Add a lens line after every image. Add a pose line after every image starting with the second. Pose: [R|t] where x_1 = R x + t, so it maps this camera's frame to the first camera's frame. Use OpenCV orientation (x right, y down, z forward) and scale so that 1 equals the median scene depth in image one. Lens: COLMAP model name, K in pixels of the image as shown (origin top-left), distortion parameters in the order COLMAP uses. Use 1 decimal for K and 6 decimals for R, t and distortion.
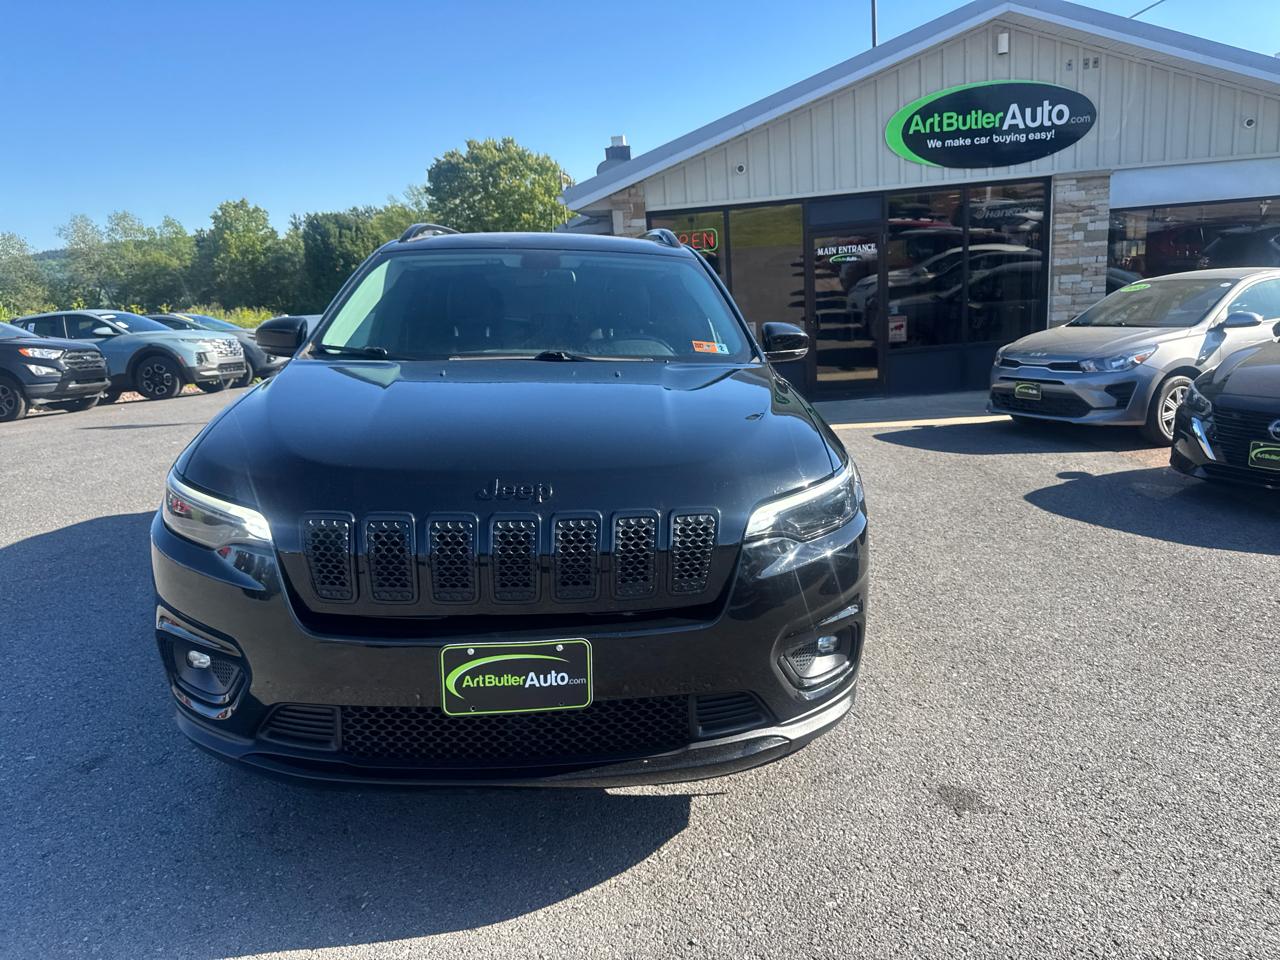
lens RADIAL K [[907.7, 0, 645.2], [0, 907.7, 475.2], [0, 0, 1]] dist [0.023697, -0.026742]
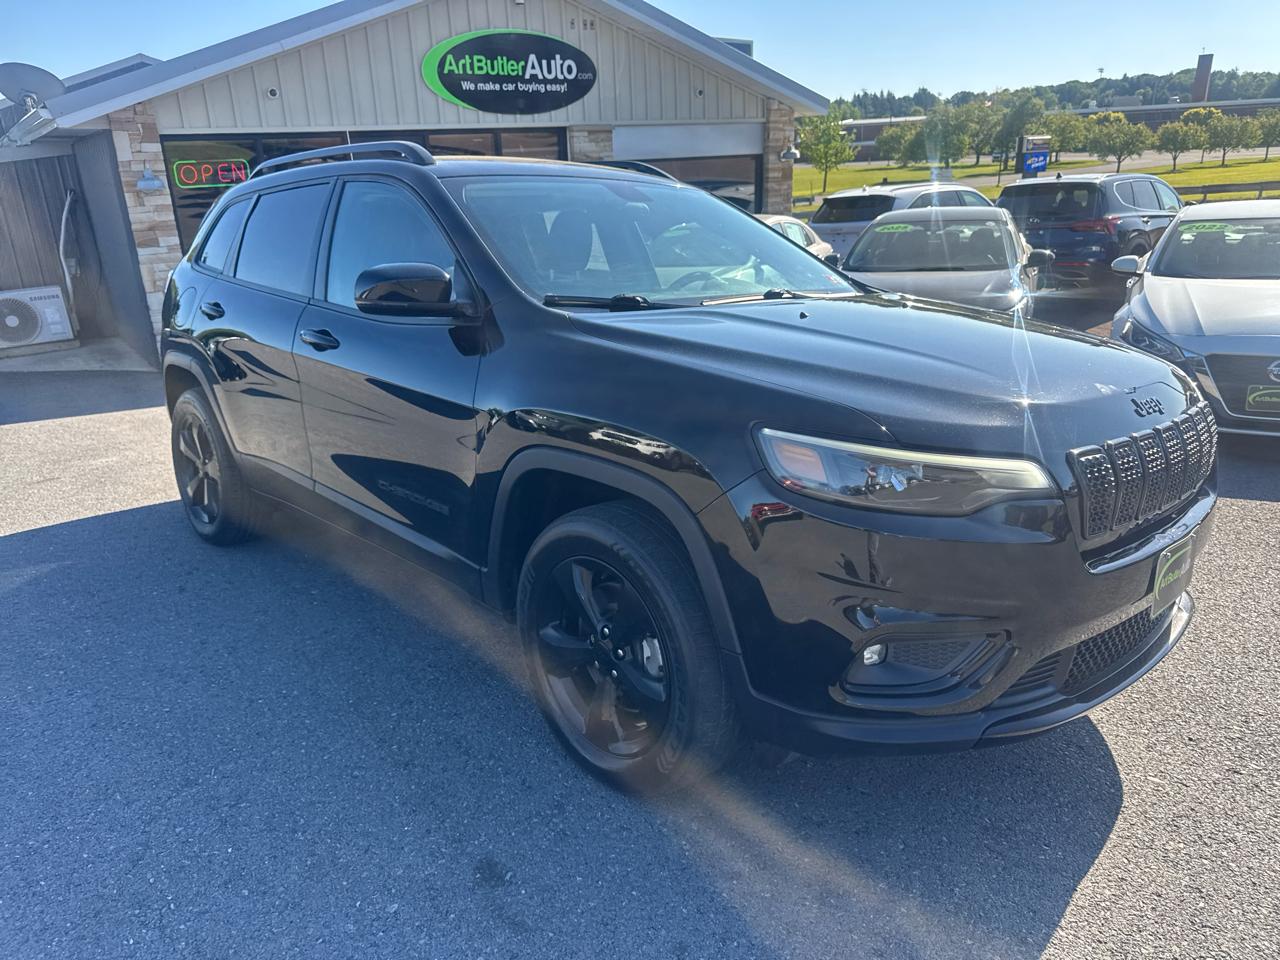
lens RADIAL K [[908.0, 0, 644.1], [0, 908.0, 481.9], [0, 0, 1]] dist [0.013601, -0.017660]
pose [[0.773815, -0.168411, 0.610613, -0.222942], [0.129183, 0.985705, 0.108154, -0.015158], [-0.620099, -0.004810, 0.784509, 0.087602]]
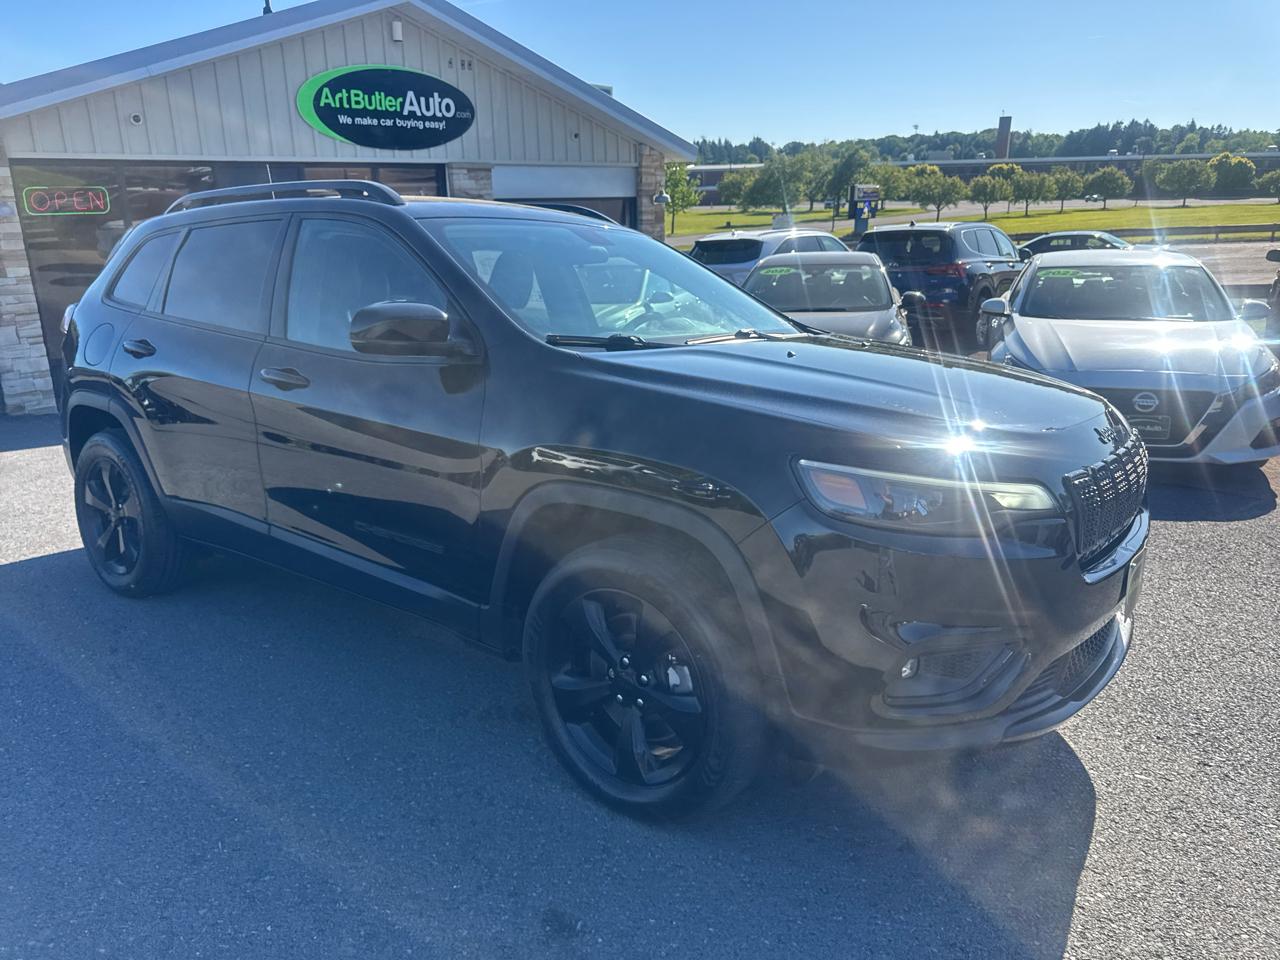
lens RADIAL K [[907.7, 0, 645.2], [0, 907.7, 475.2], [0, 0, 1]] dist [0.023697, -0.026742]
pose [[0.660455, -0.156303, 0.734417, -0.258129], [0.138948, 0.986643, 0.085028, -0.021178], [-0.737898, 0.045888, 0.673351, 0.110406]]
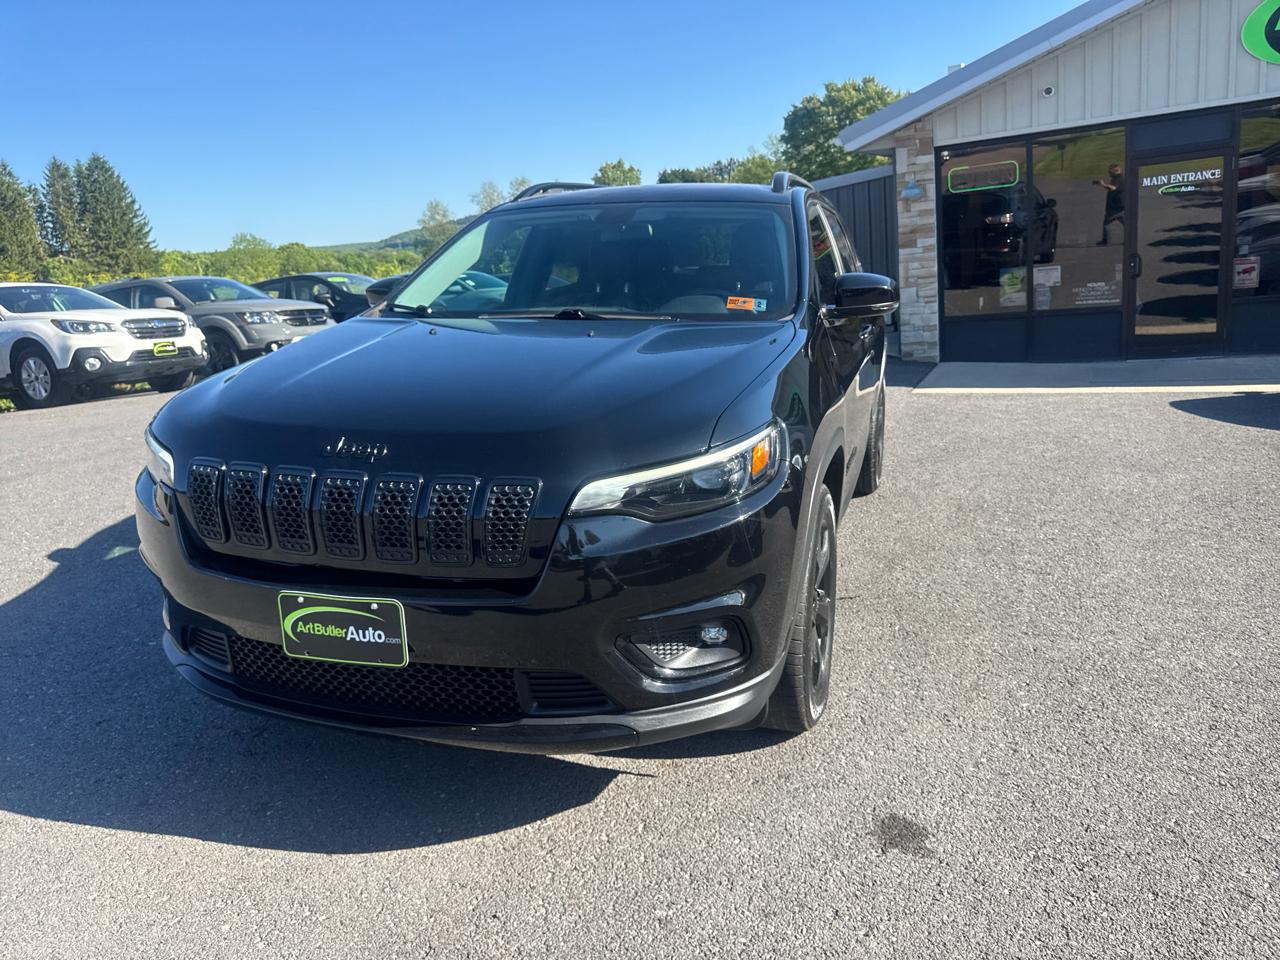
lens RADIAL K [[903.5, 0, 649.4], [0, 903.5, 477.6], [0, 0, 1]] dist [0.044579, -0.062586]
pose [[0.927787, 0.065729, -0.367275, 0.095907], [-0.044689, 0.996851, 0.065510, -0.005962], [0.370424, -0.044366, 0.927802, 0.029747]]
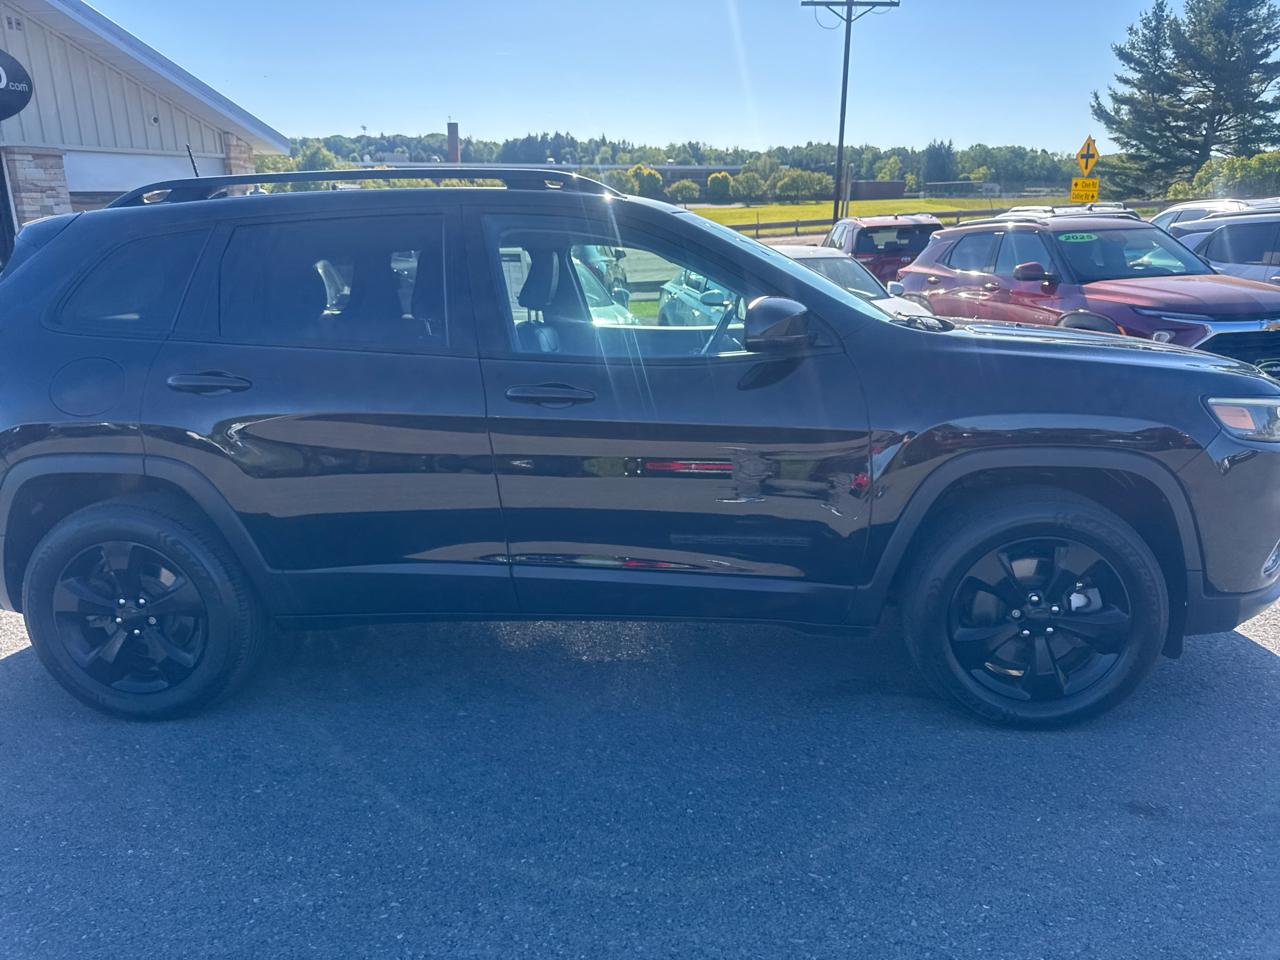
lens RADIAL K [[906.3, 0, 643.1], [0, 906.3, 476.0], [0, 0, 1]] dist [0.057422, -0.045931]
pose [[0.164004, -0.219734, 0.961676, -0.364198], [0.219596, 0.958546, 0.181569, -0.057289], [-0.961707, 0.181402, 0.205458, 0.300780]]
